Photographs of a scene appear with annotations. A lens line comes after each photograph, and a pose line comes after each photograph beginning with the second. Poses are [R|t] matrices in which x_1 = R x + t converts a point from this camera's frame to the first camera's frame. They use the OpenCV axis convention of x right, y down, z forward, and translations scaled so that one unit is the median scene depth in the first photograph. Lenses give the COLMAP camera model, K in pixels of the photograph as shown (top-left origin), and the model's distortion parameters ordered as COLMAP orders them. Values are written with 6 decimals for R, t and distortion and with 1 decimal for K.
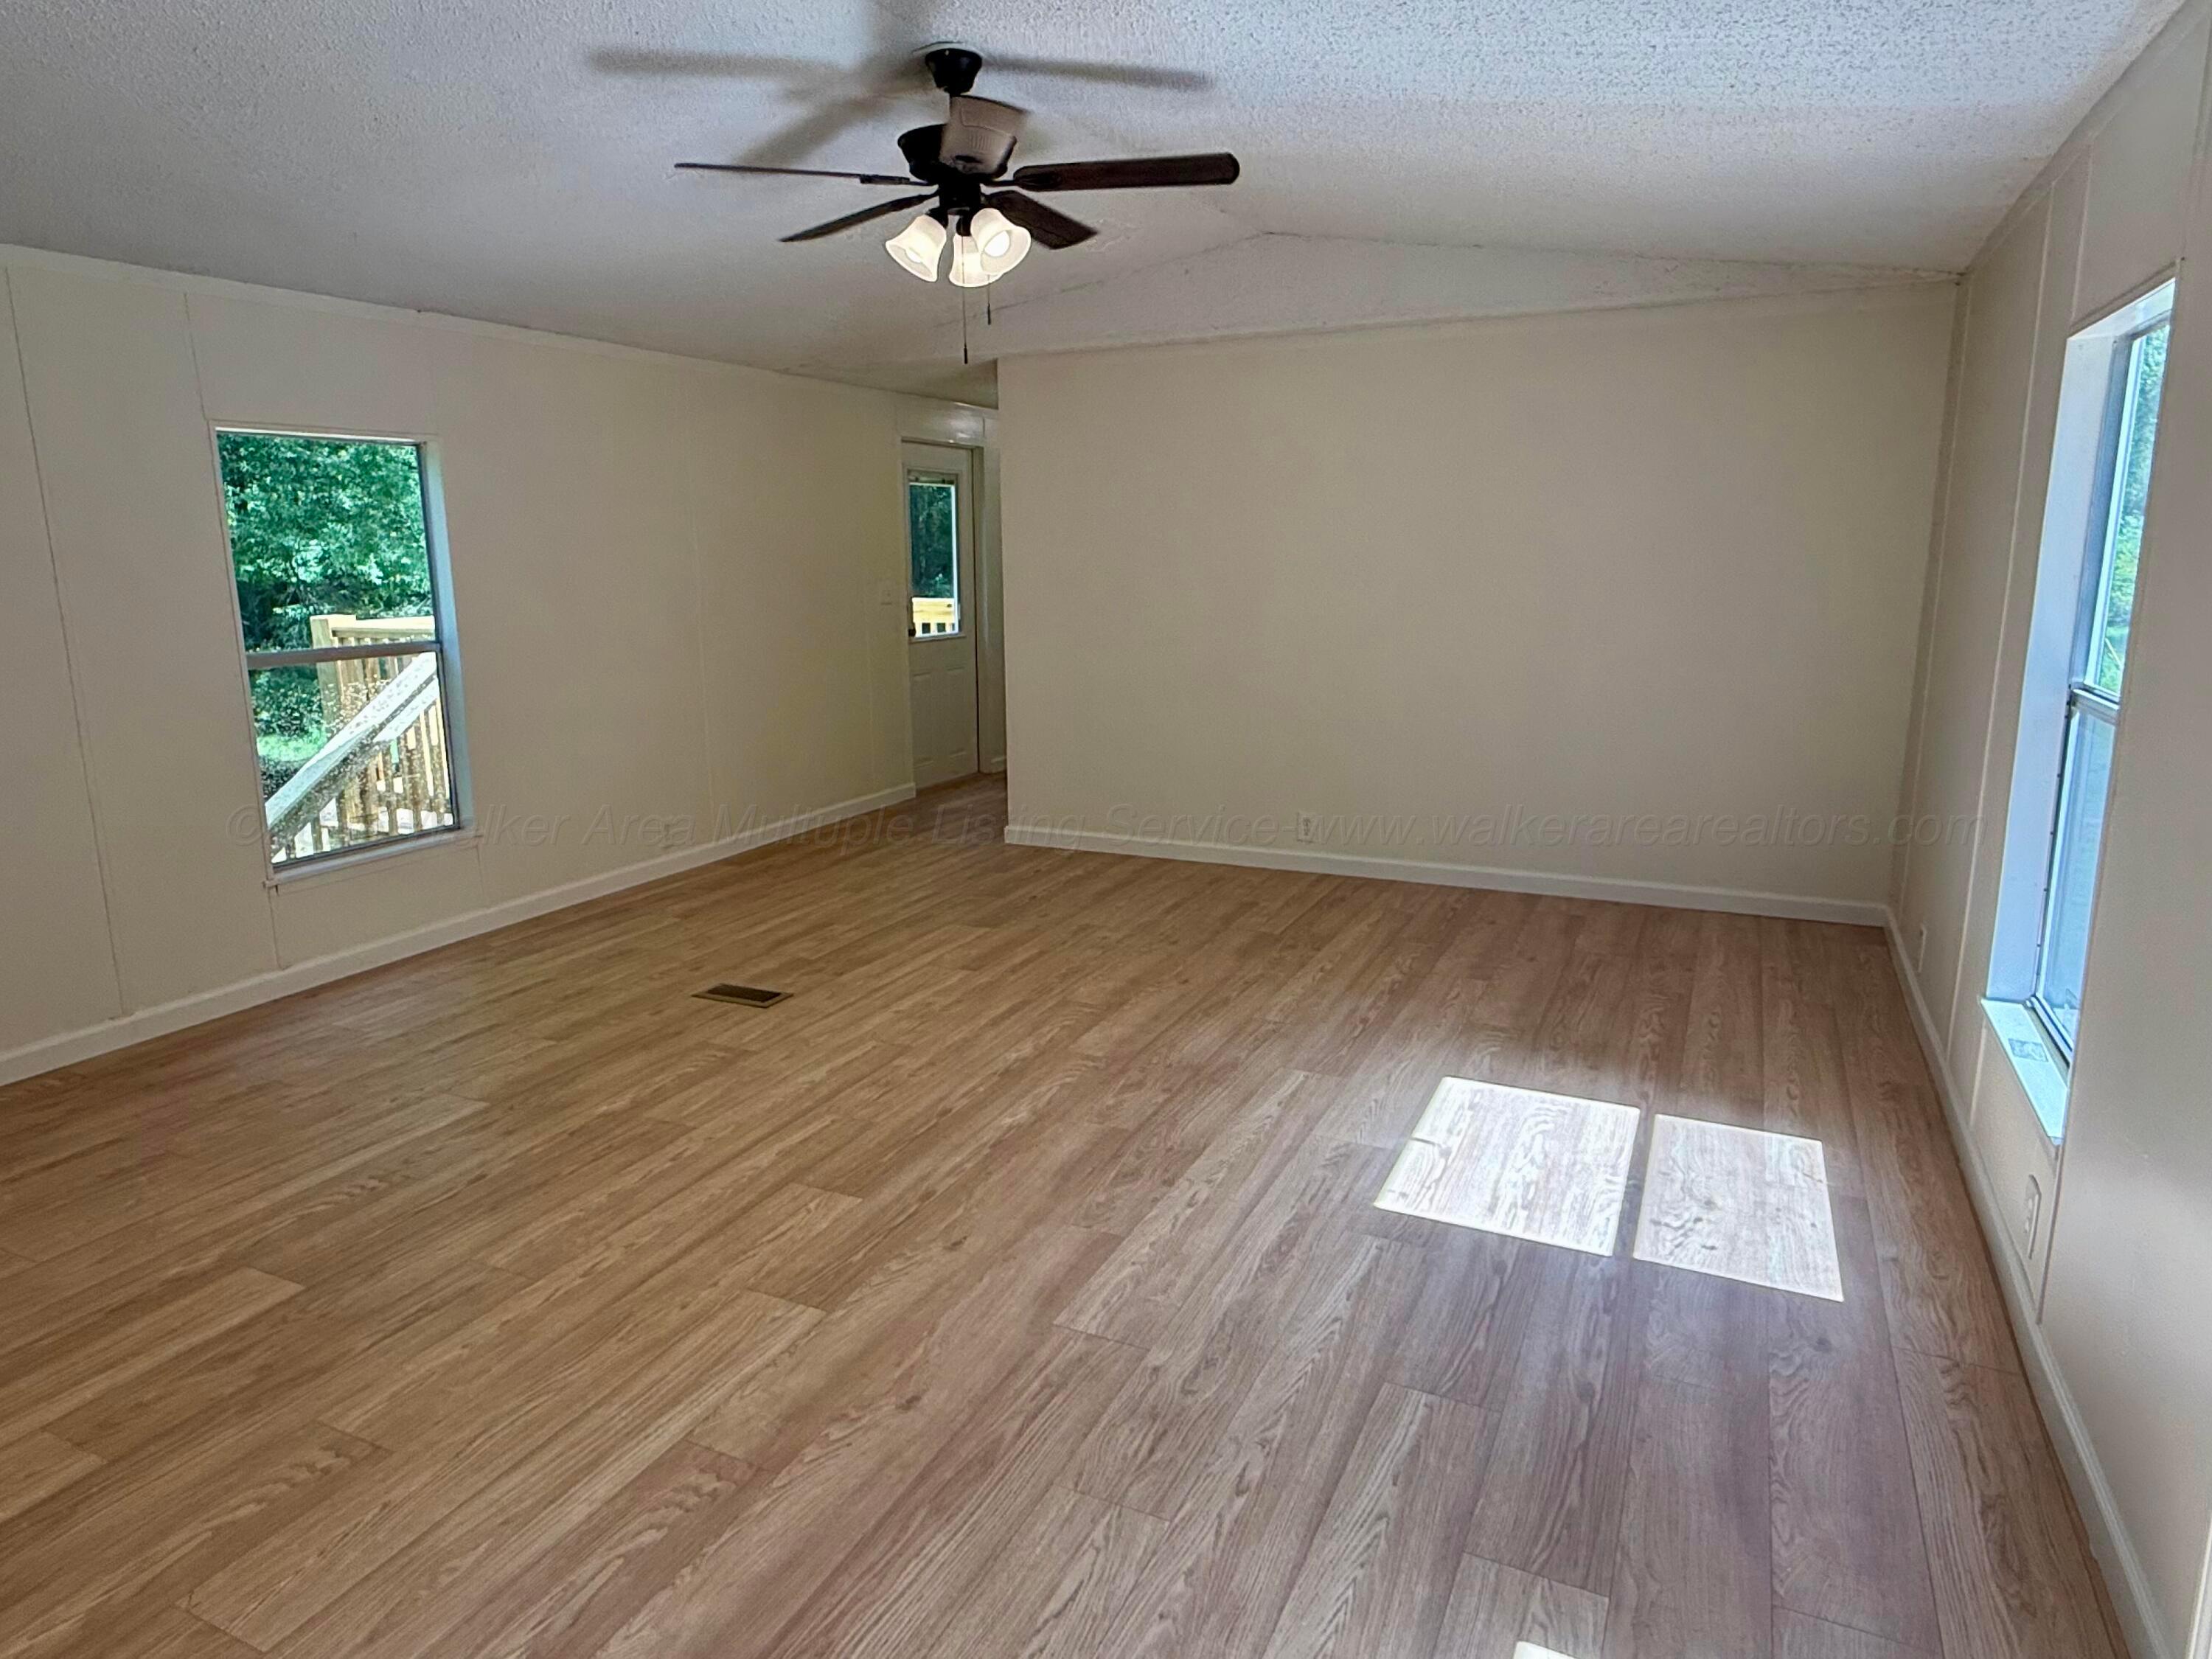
lens RADIAL K [[1350.5, 0, 1095.5], [0, 1350.5, 825.8], [0, 0, 1]] dist [-0.006637, -0.000539]
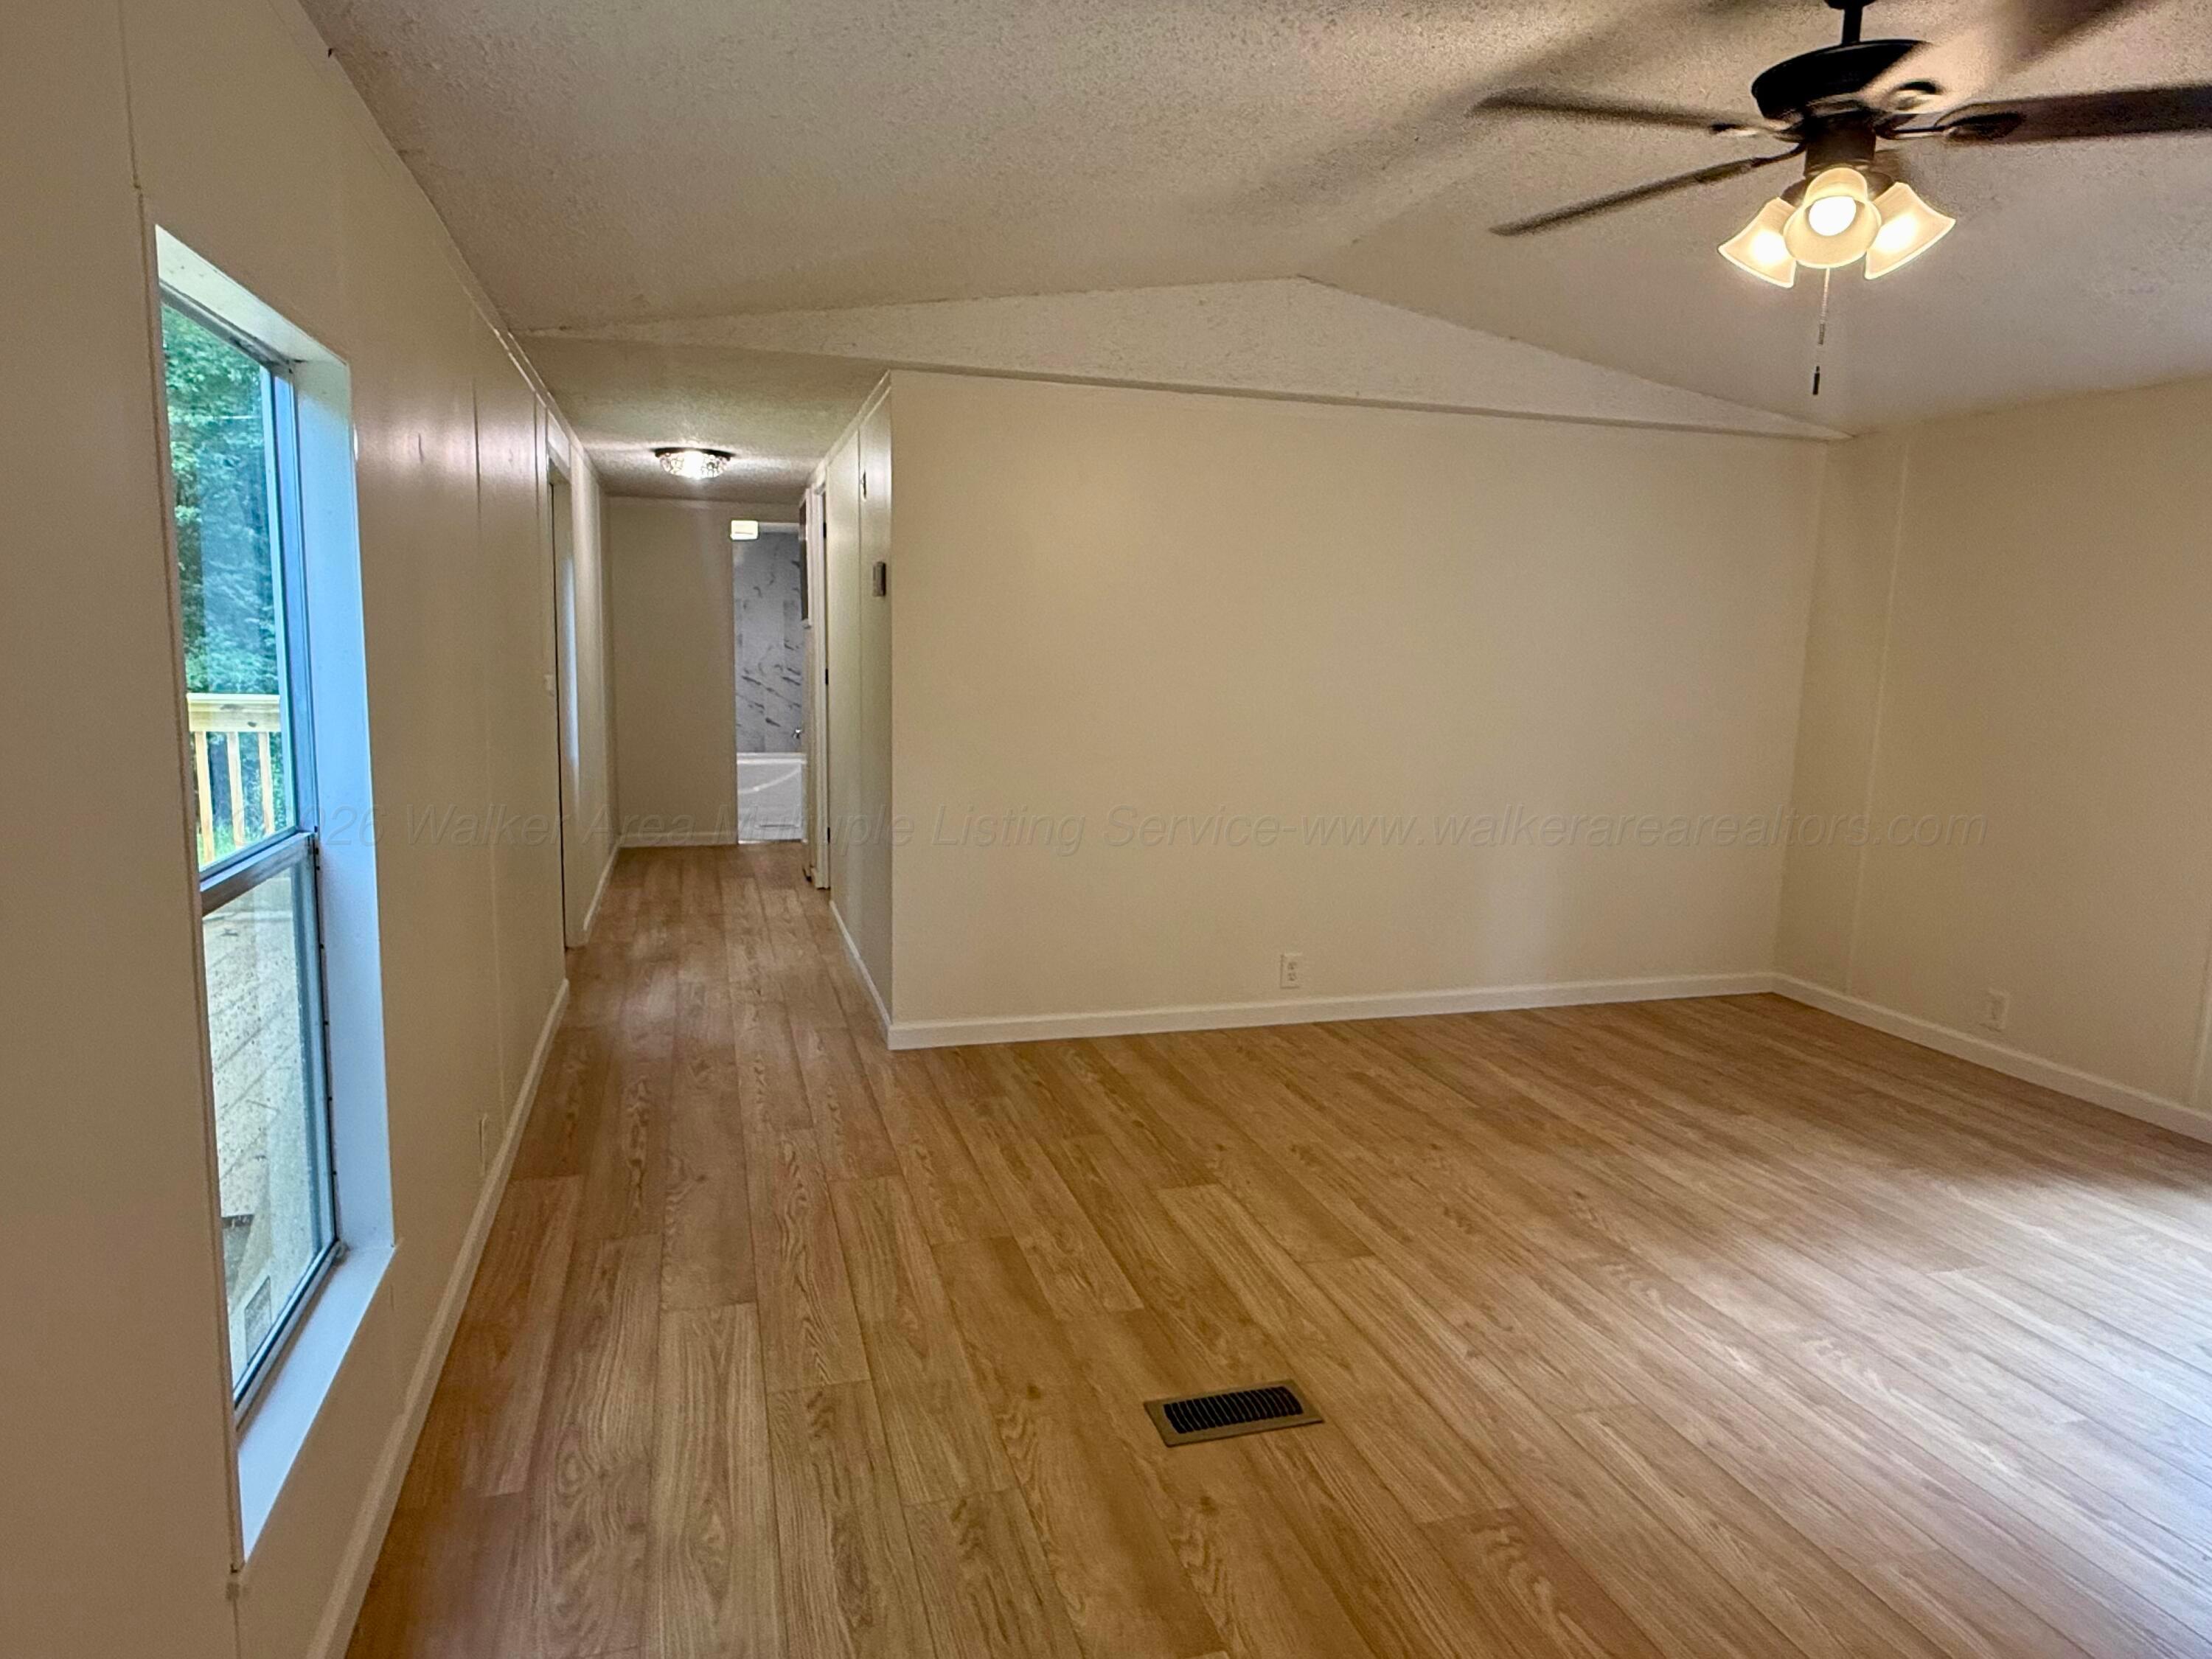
lens RADIAL K [[1350.5, 0, 1103.5], [0, 1350.5, 828.7], [0, 0, 1]] dist [-0.006637, -0.000539]
pose [[0.738823, -0.067319, 0.670528, -0.789803], [0.104292, 0.994432, -0.015077, -0.139623], [-0.665780, 0.081070, 0.741731, 0.699268]]
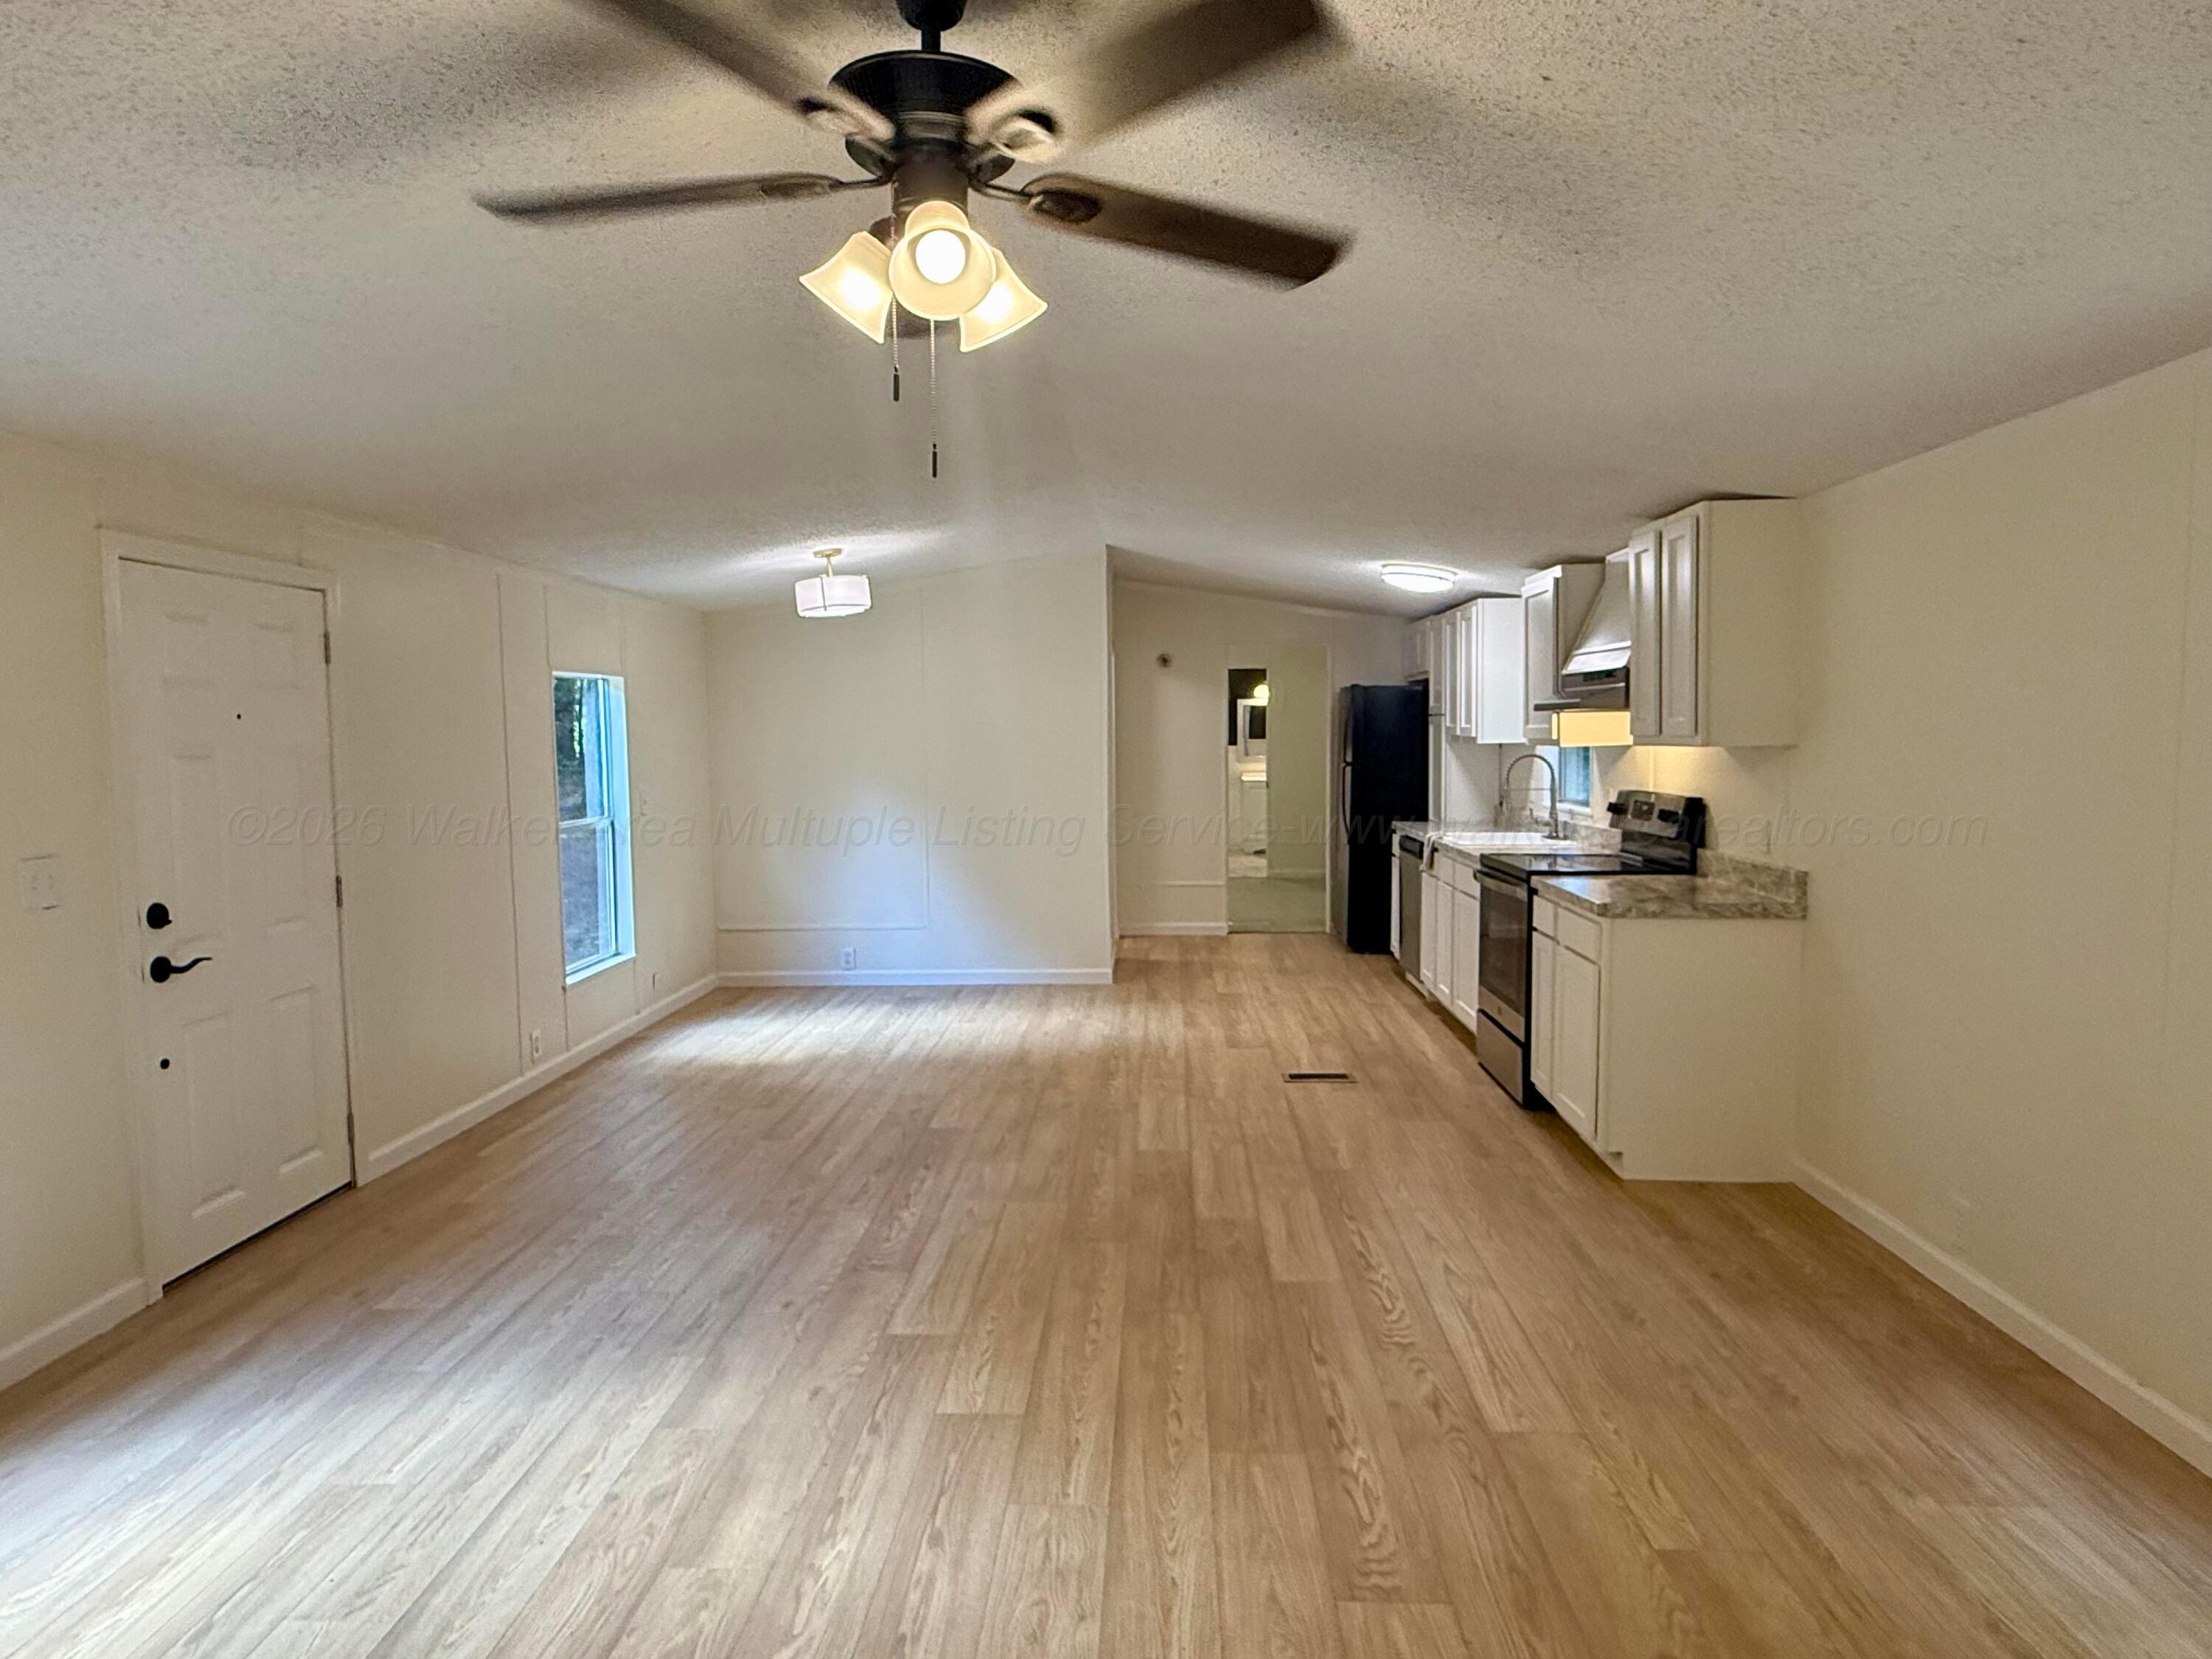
lens RADIAL K [[1350.5, 0, 1102.6], [0, 1350.5, 823.5], [0, 0, 1]] dist [-0.006637, -0.000539]
pose [[-0.920775, 0.050363, -0.386829, 0.063516], [-0.057836, 0.963046, 0.263053, -0.334319], [0.385782, 0.264586, -0.883836, 1.468277]]
